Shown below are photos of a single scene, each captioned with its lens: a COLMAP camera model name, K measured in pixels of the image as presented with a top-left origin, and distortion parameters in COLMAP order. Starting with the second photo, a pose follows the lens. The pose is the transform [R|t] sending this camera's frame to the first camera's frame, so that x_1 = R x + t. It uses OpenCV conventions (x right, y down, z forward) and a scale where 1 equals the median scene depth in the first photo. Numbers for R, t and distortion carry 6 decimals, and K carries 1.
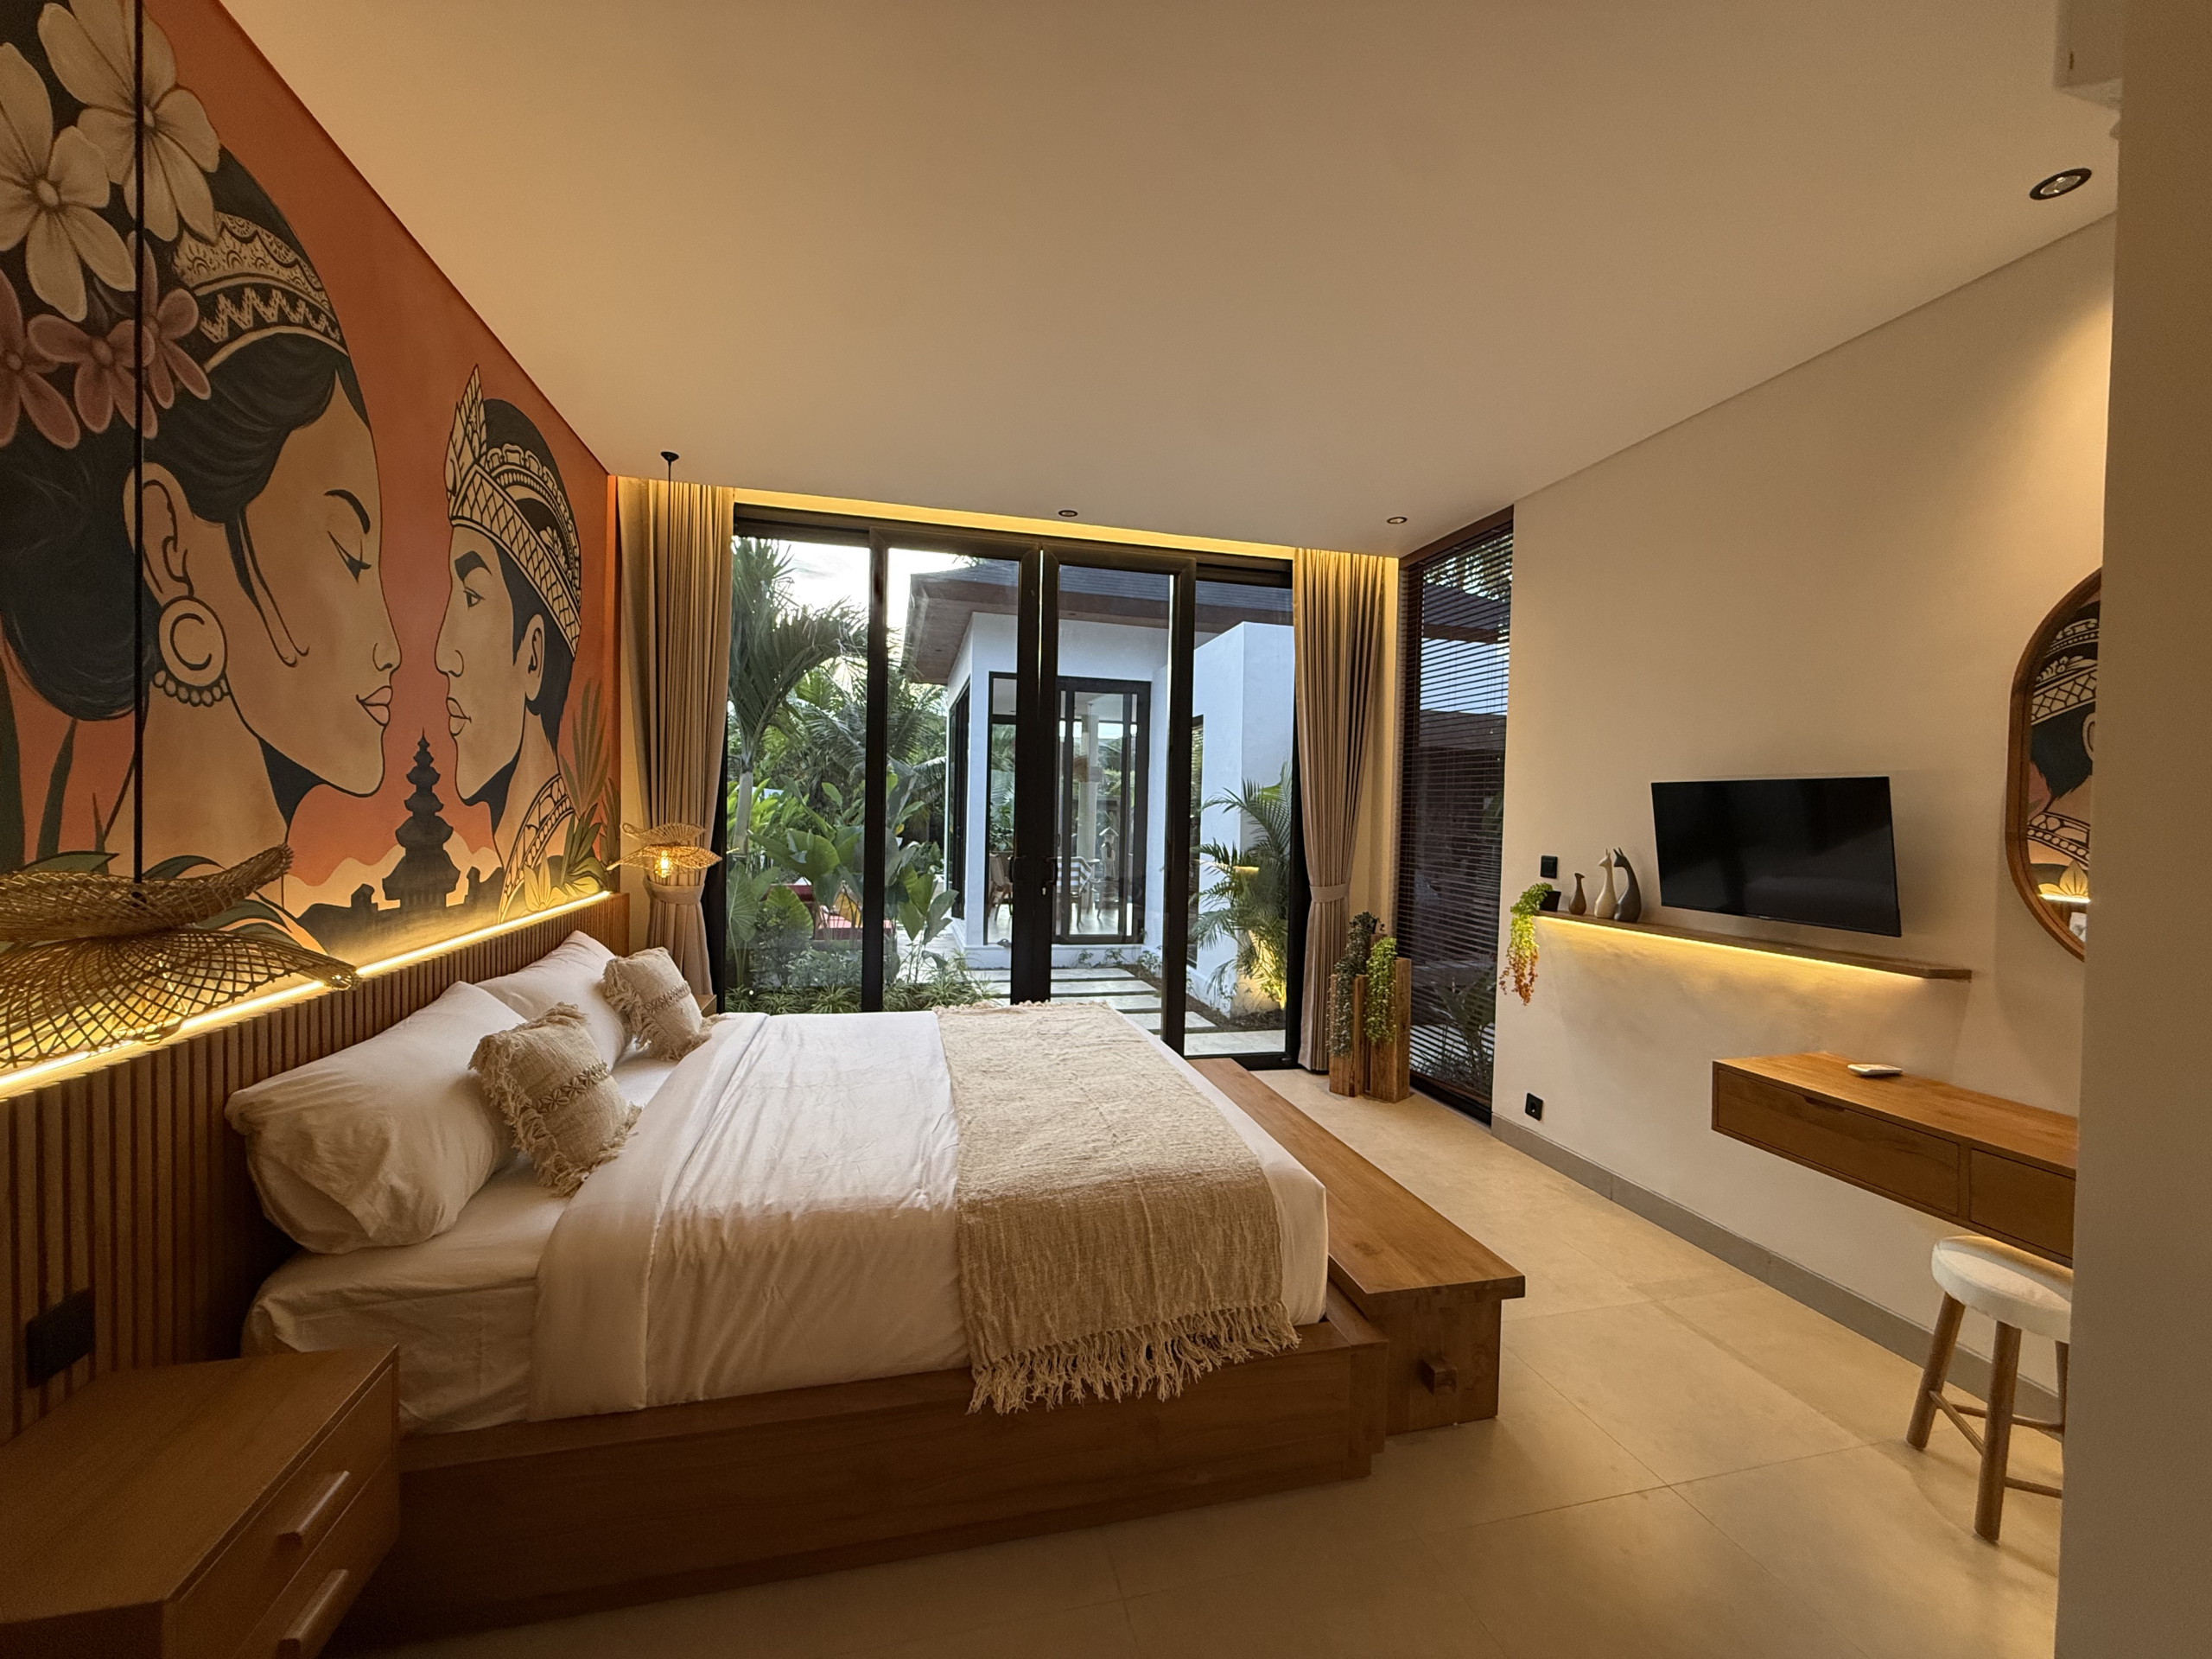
lens RADIAL K [[878.6, 0, 1103.4], [0, 878.6, 828.3], [0, 0, 1]] dist [-0.001105, 0.000115]
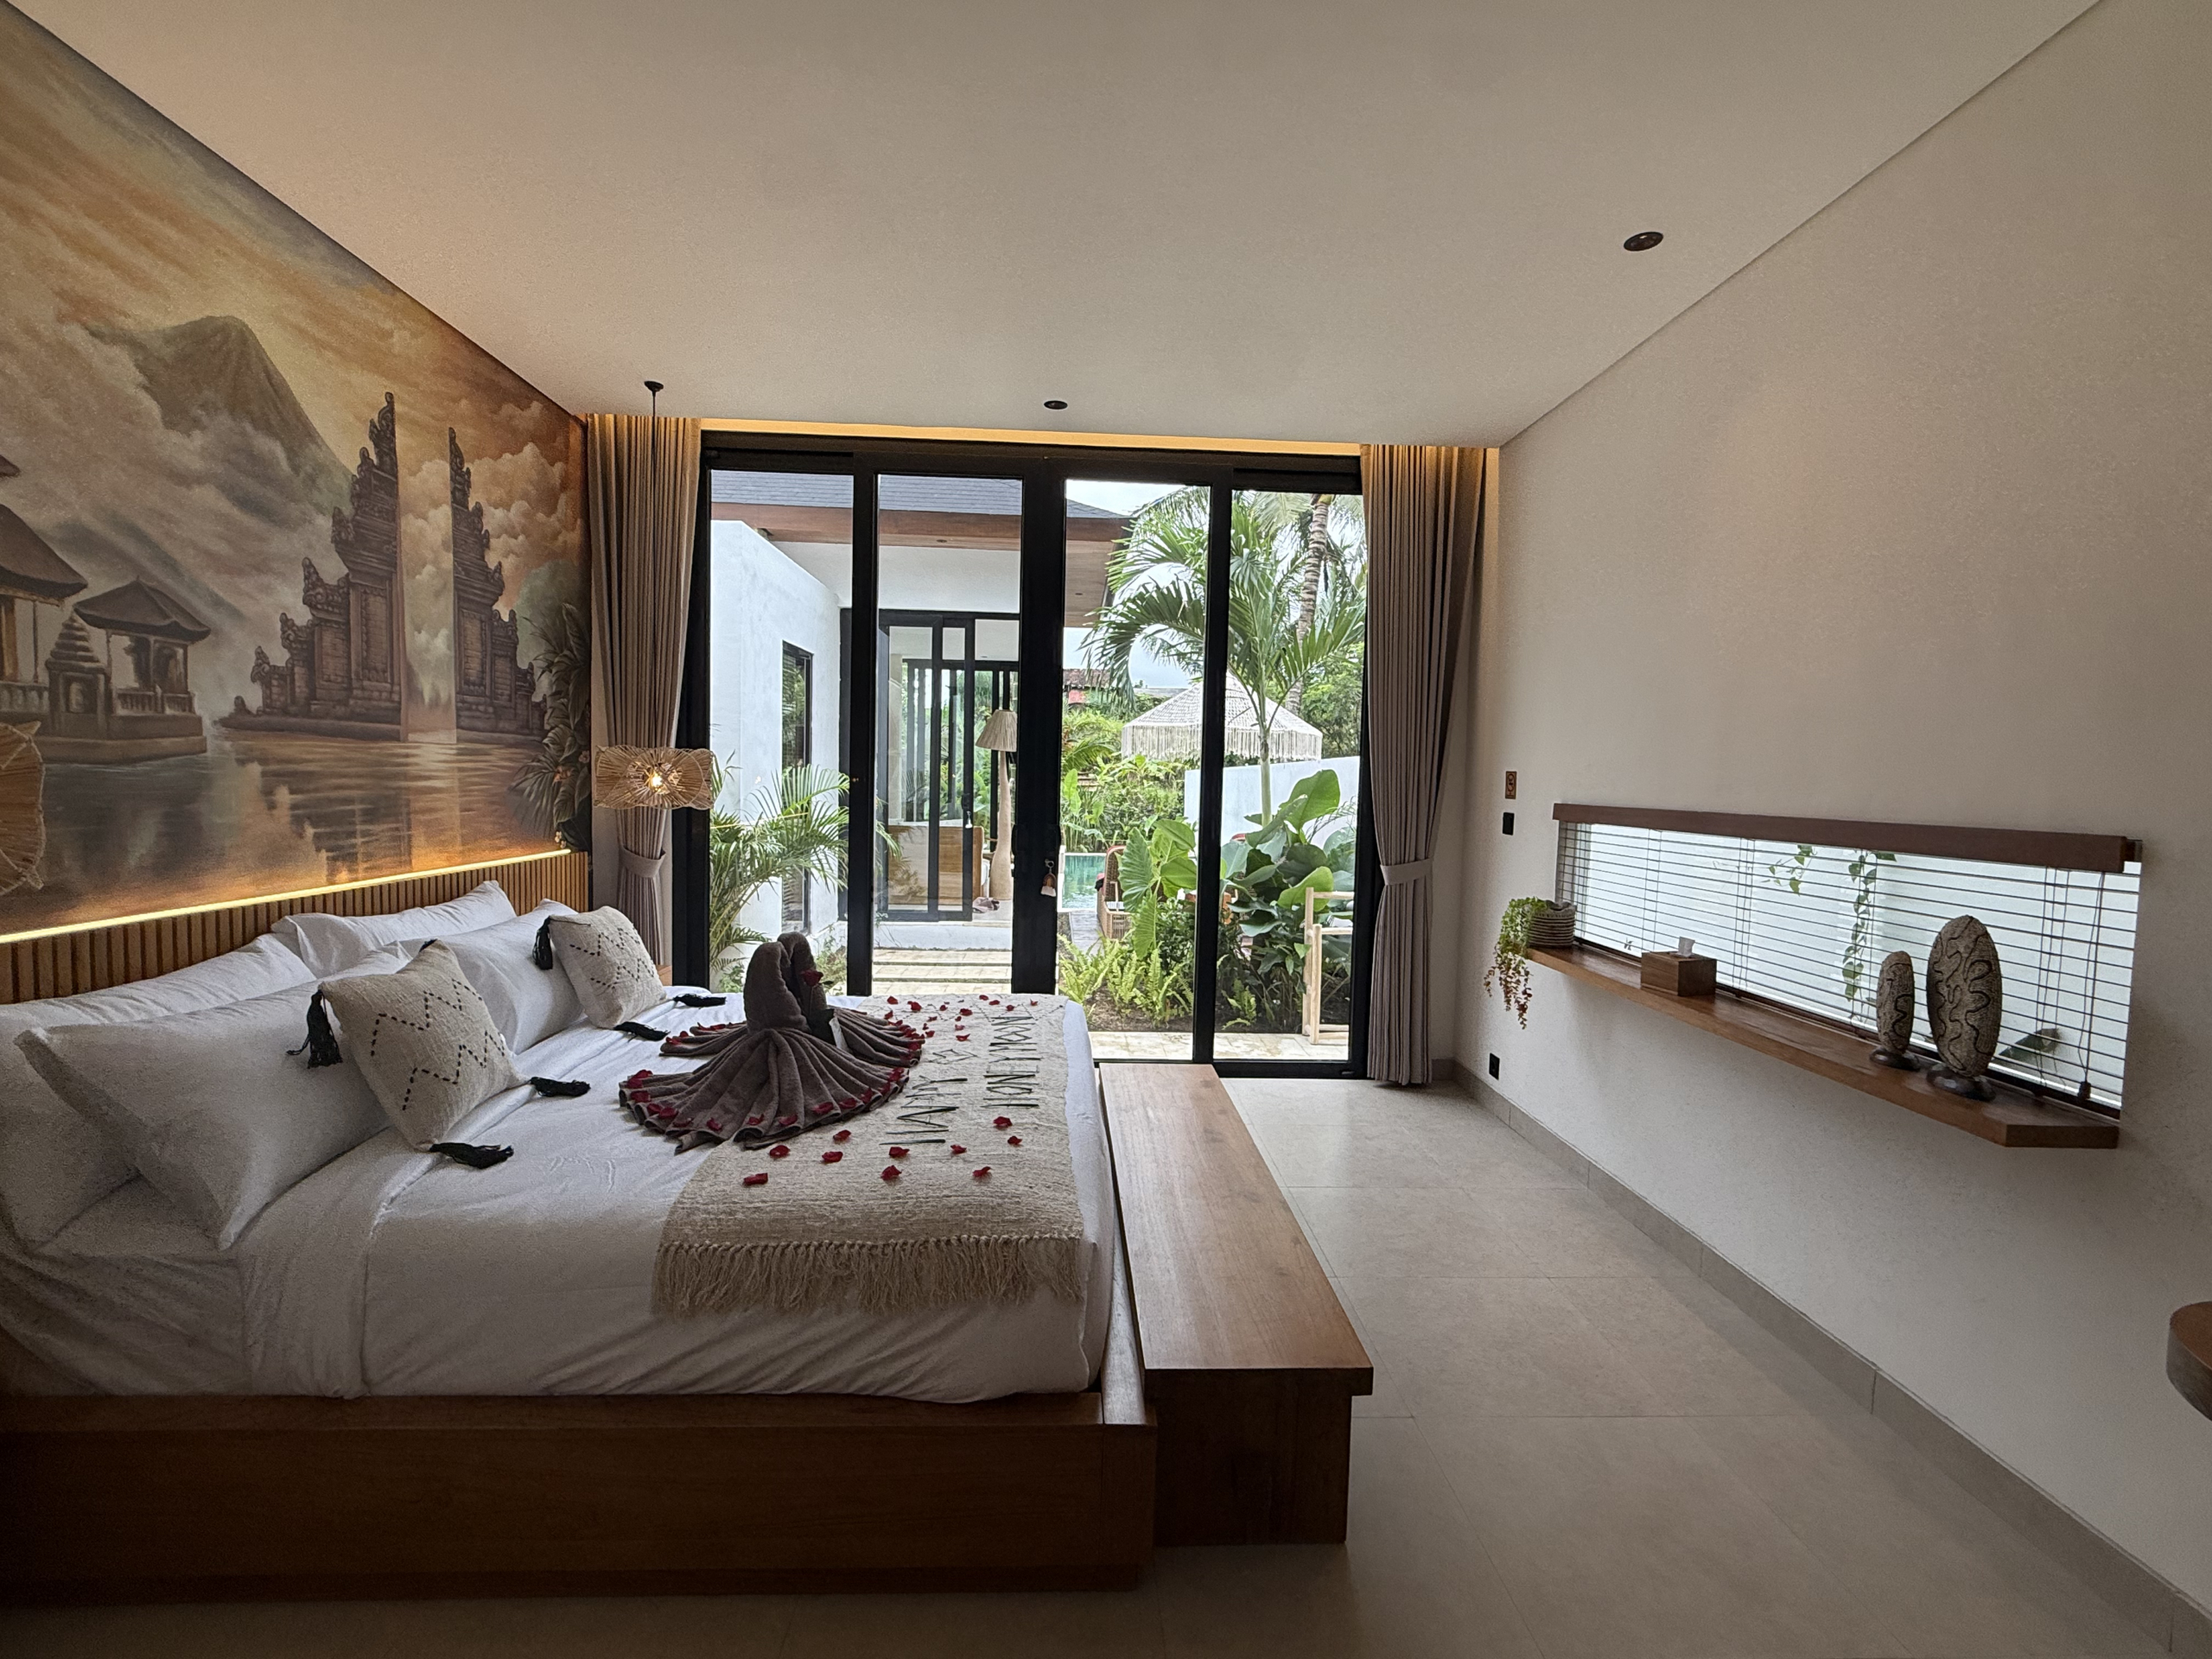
lens RADIAL K [[995.5, 0, 1113.2], [0, 995.5, 834.4], [0, 0, 1]] dist [0.002570, -0.000511]
pose [[0.980304, 0.009459, -0.197266, 0.363114], [-0.001070, 0.999092, 0.042589, 0.003178], [0.197489, -0.041539, 0.979425, 0.099075]]
